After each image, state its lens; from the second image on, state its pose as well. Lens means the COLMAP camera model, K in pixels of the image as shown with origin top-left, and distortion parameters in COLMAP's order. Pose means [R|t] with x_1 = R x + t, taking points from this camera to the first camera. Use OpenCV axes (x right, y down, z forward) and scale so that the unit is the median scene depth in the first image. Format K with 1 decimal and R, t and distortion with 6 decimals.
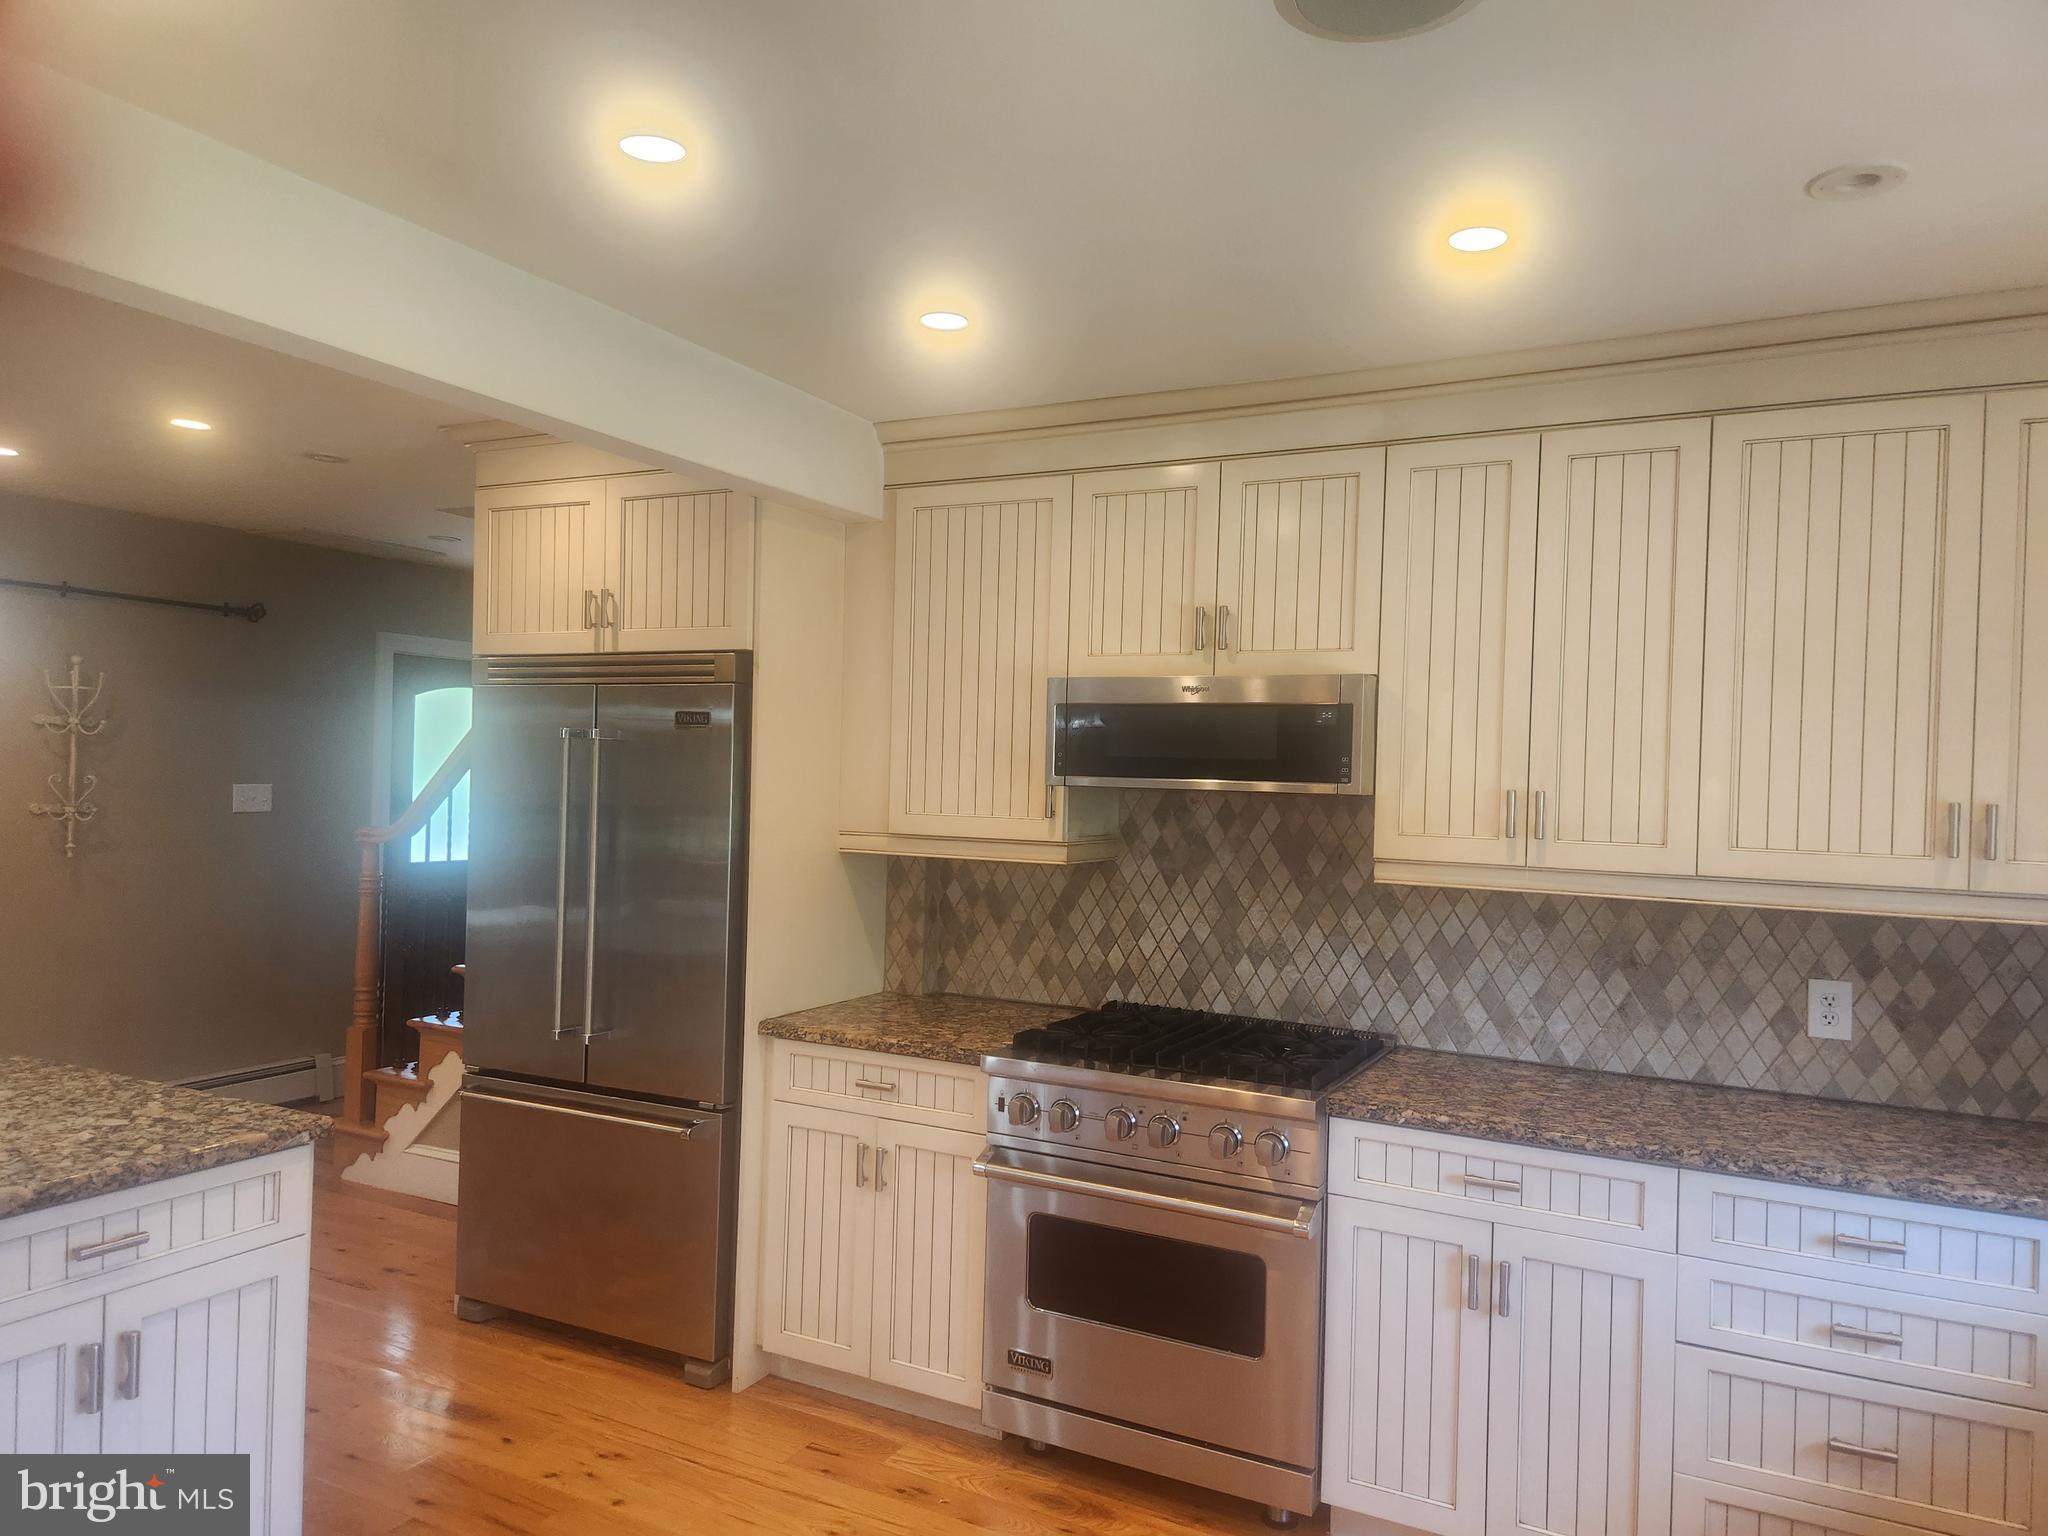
lens RADIAL K [[1381.1, 0, 1040.0], [0, 1381.1, 776.3], [0, 0, 1]] dist [0.085733, -0.064916]
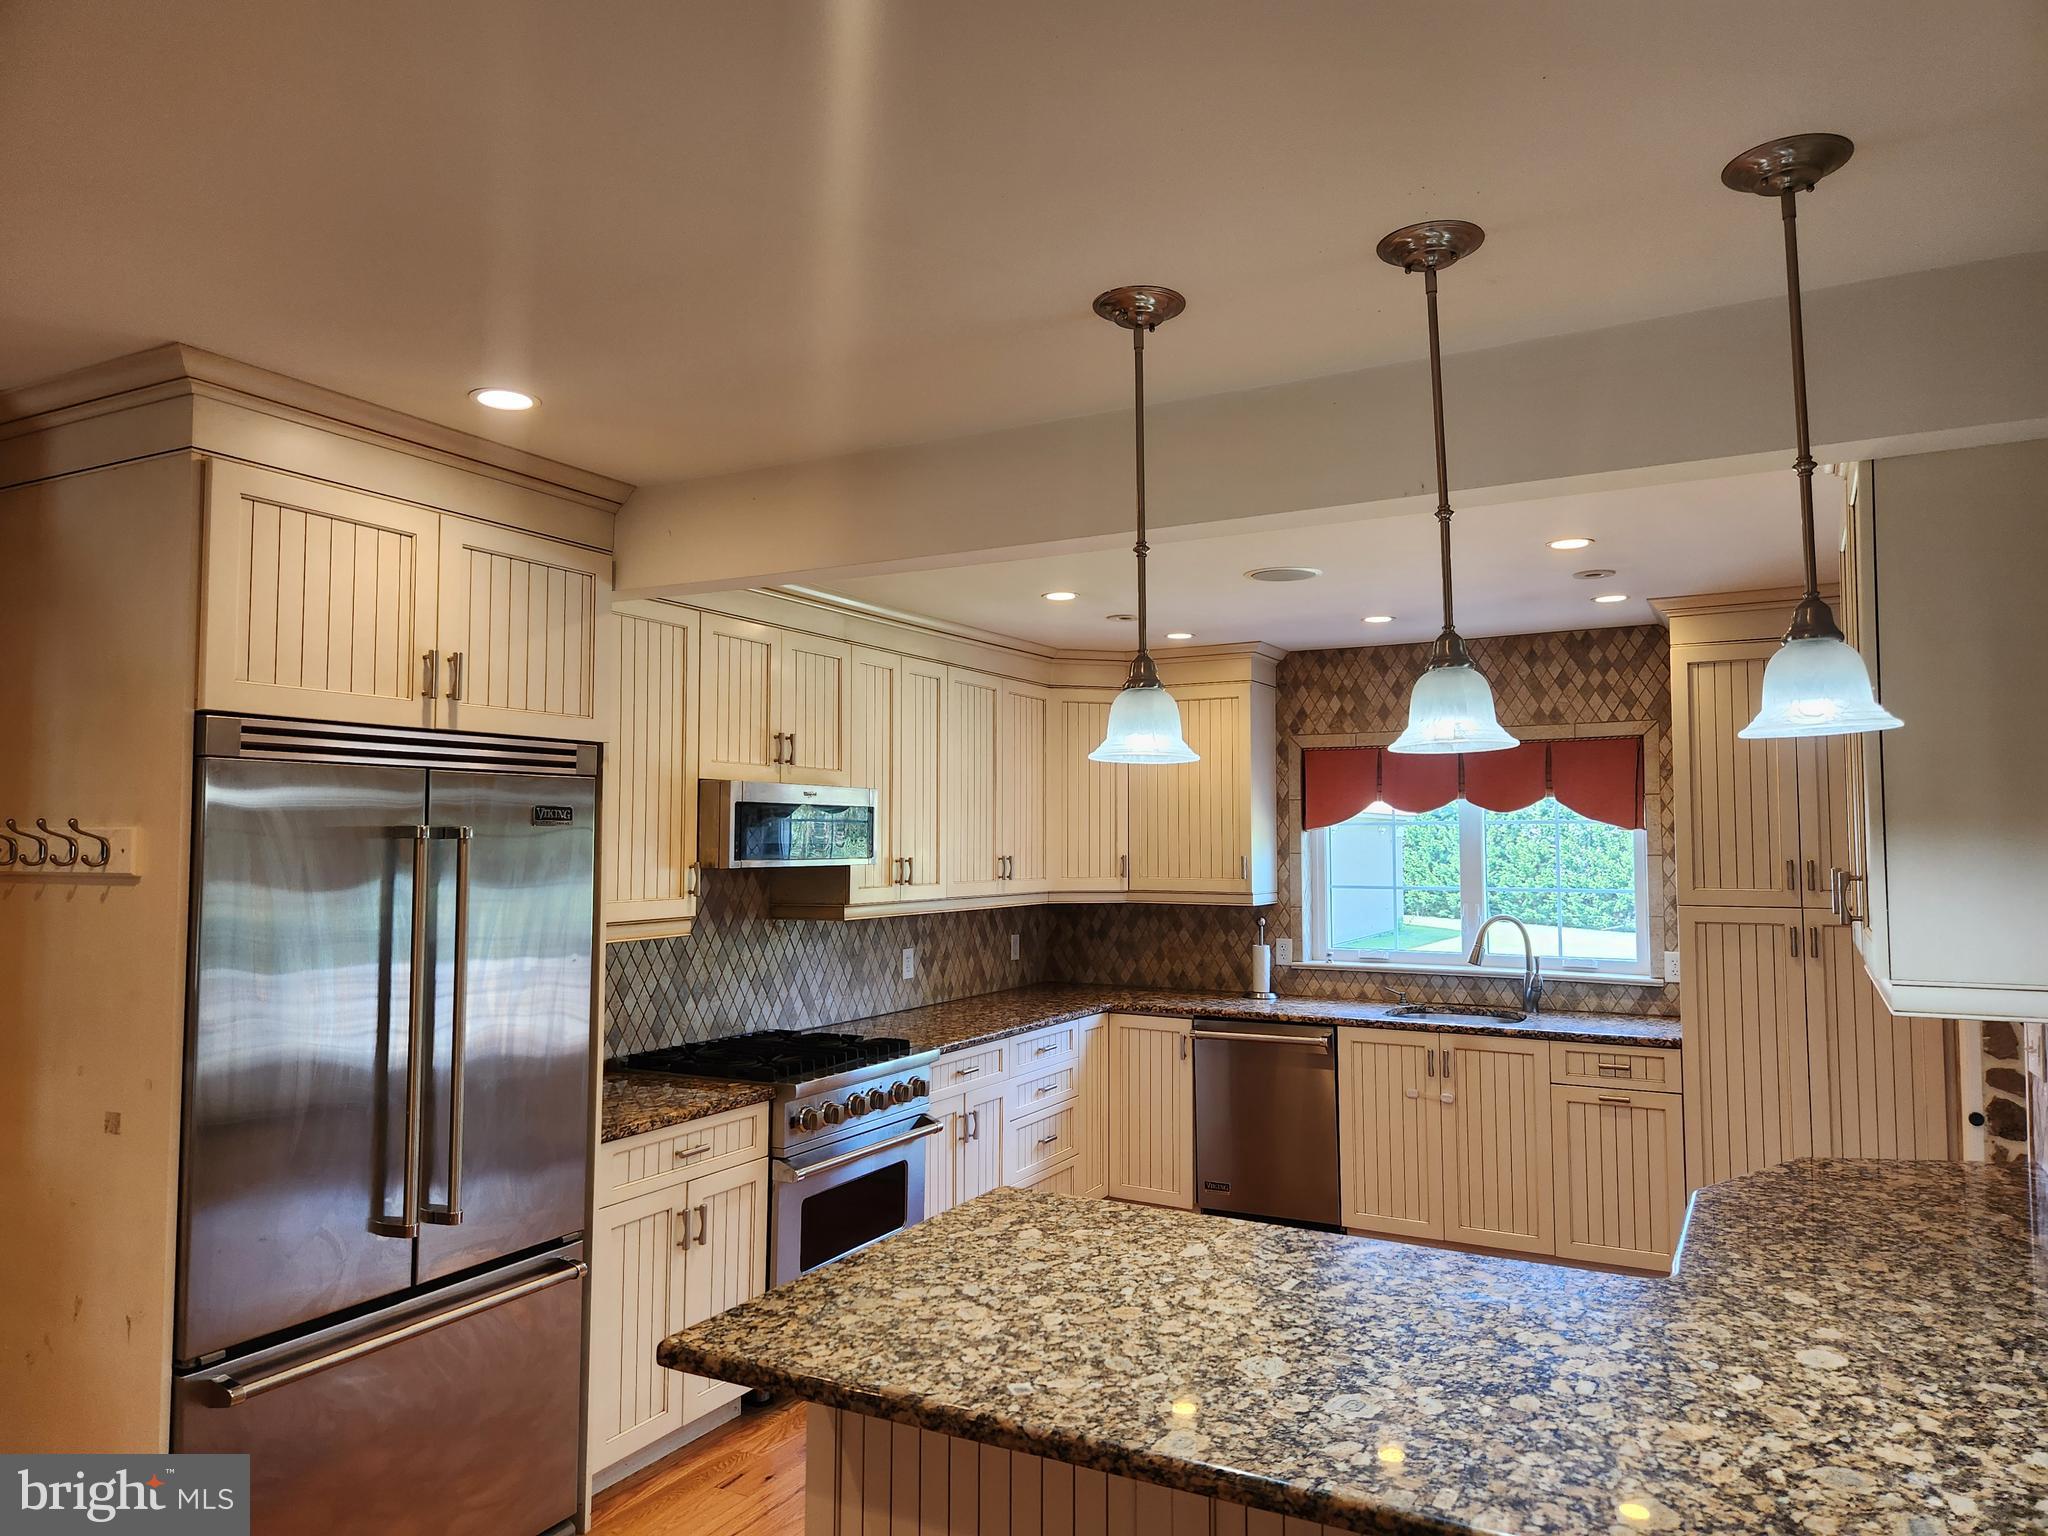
lens RADIAL K [[1381.1, 0, 1035.3], [0, 1381.1, 769.9], [0, 0, 1]] dist [0.085733, -0.064916]
pose [[0.010269, 0.024919, 0.999637, -1.167926], [0.001095, 0.999689, -0.024932, -0.047790], [-0.999947, 0.001351, 0.010238, 0.686008]]
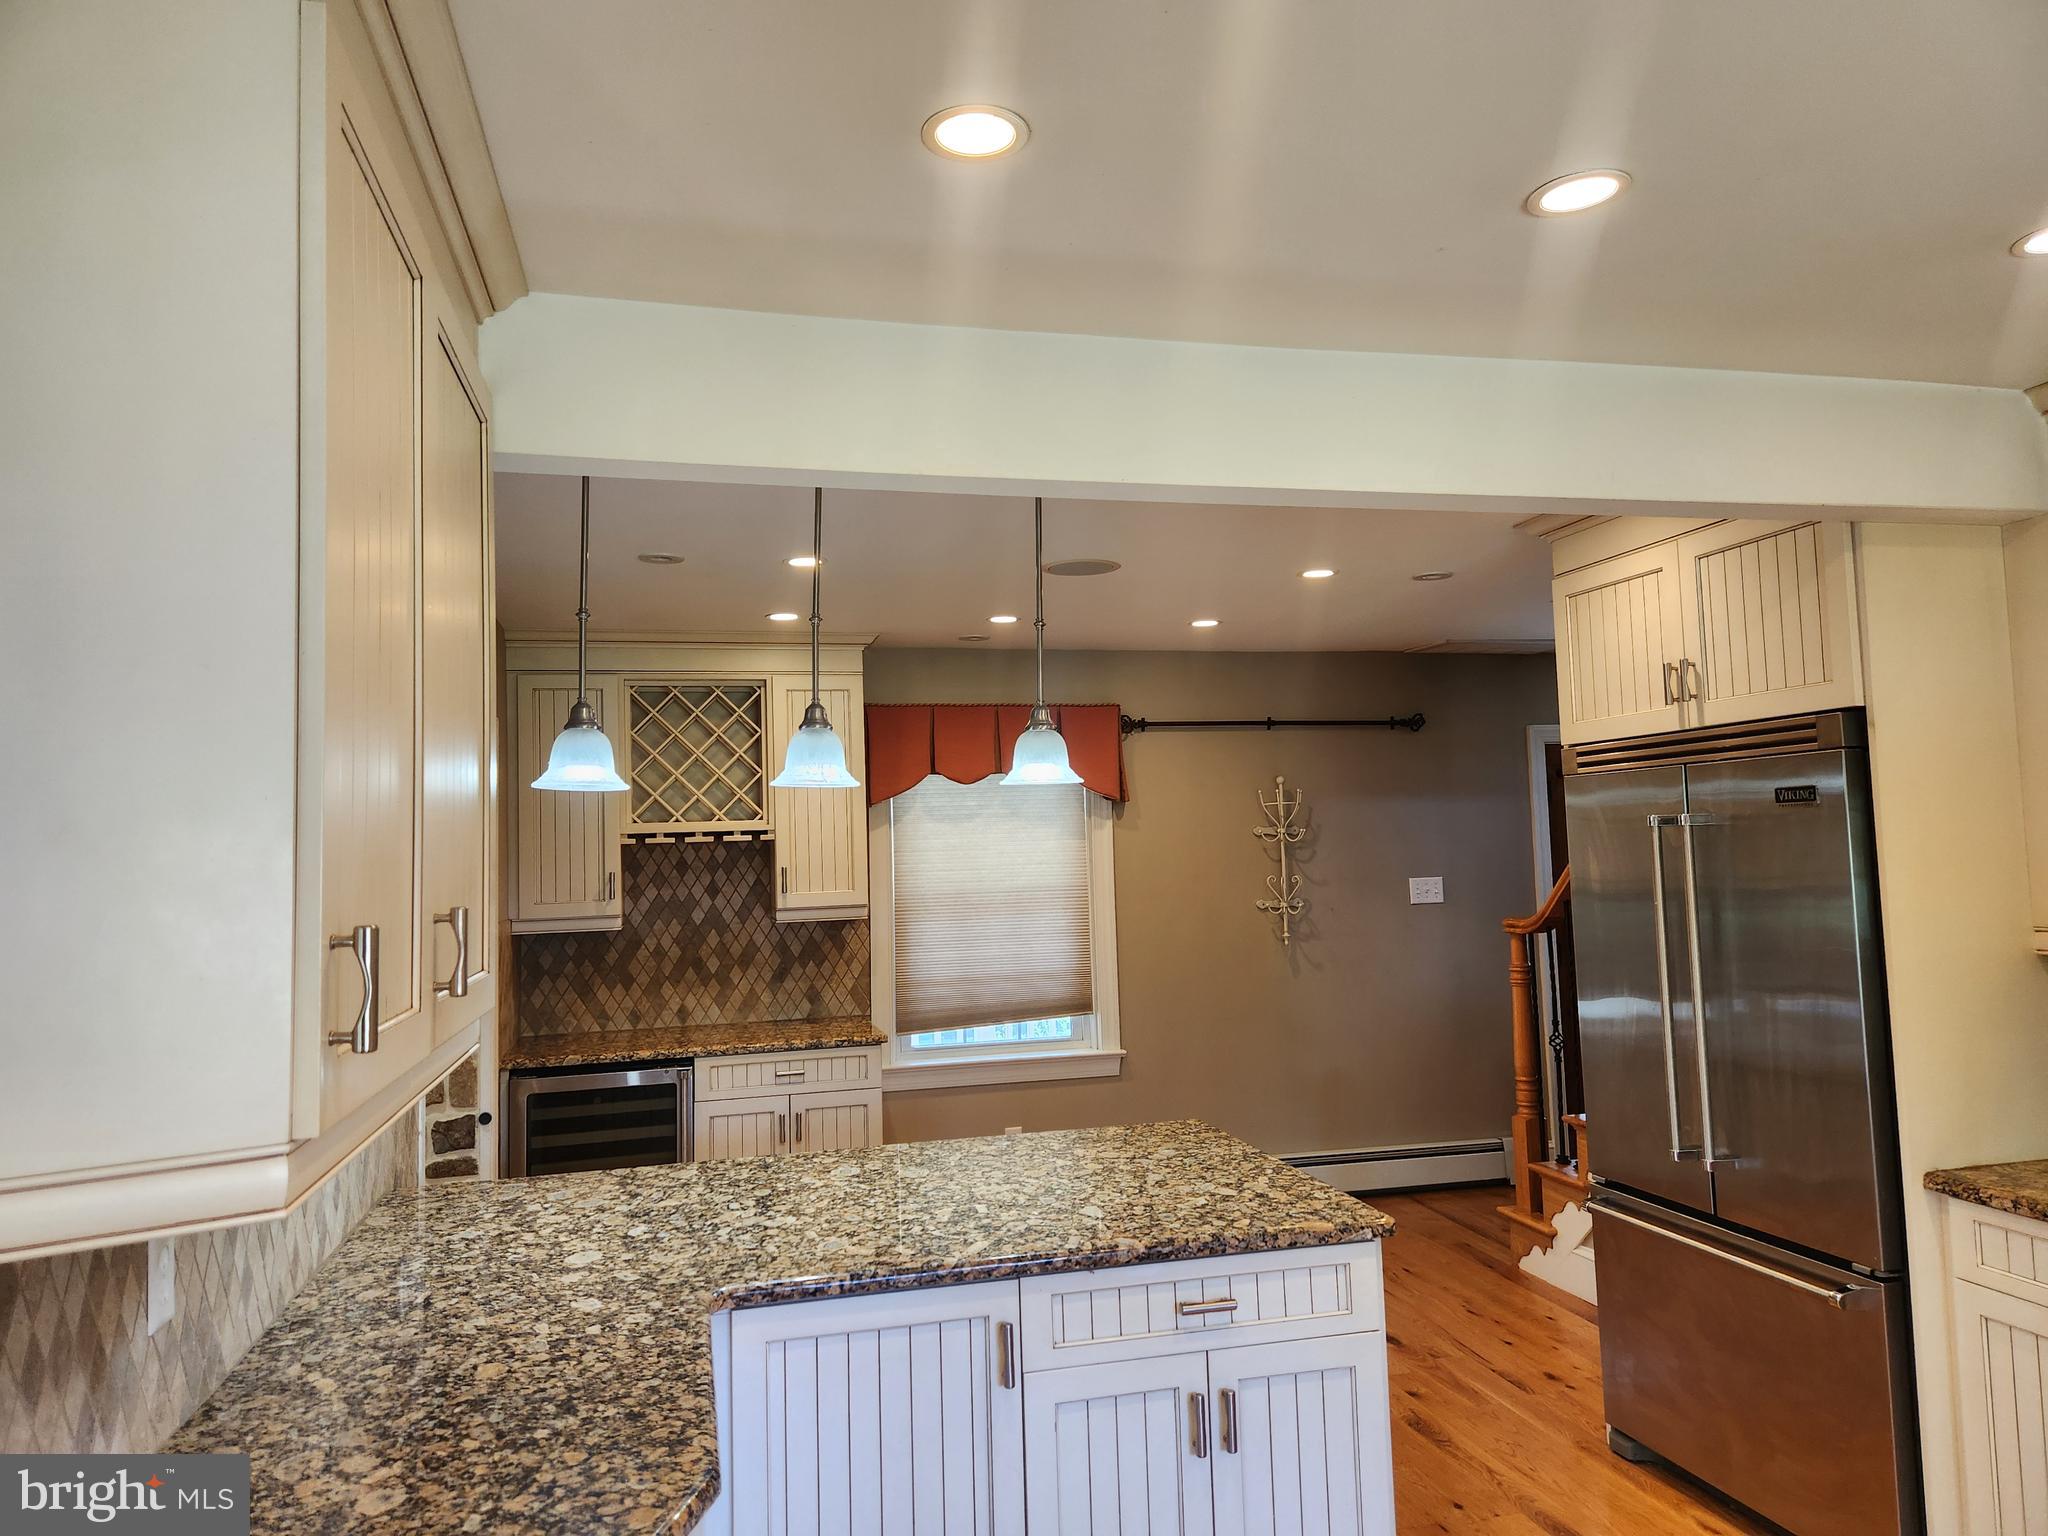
lens RADIAL K [[1381.1, 0, 1039.5], [0, 1381.1, 760.5], [0, 0, 1]] dist [0.085733, -0.064916]
pose [[0.665680, -0.094507, -0.740228, 0.081185], [0.046027, 0.995259, -0.085676, -0.010370], [0.744816, 0.022962, 0.666874, 0.084957]]
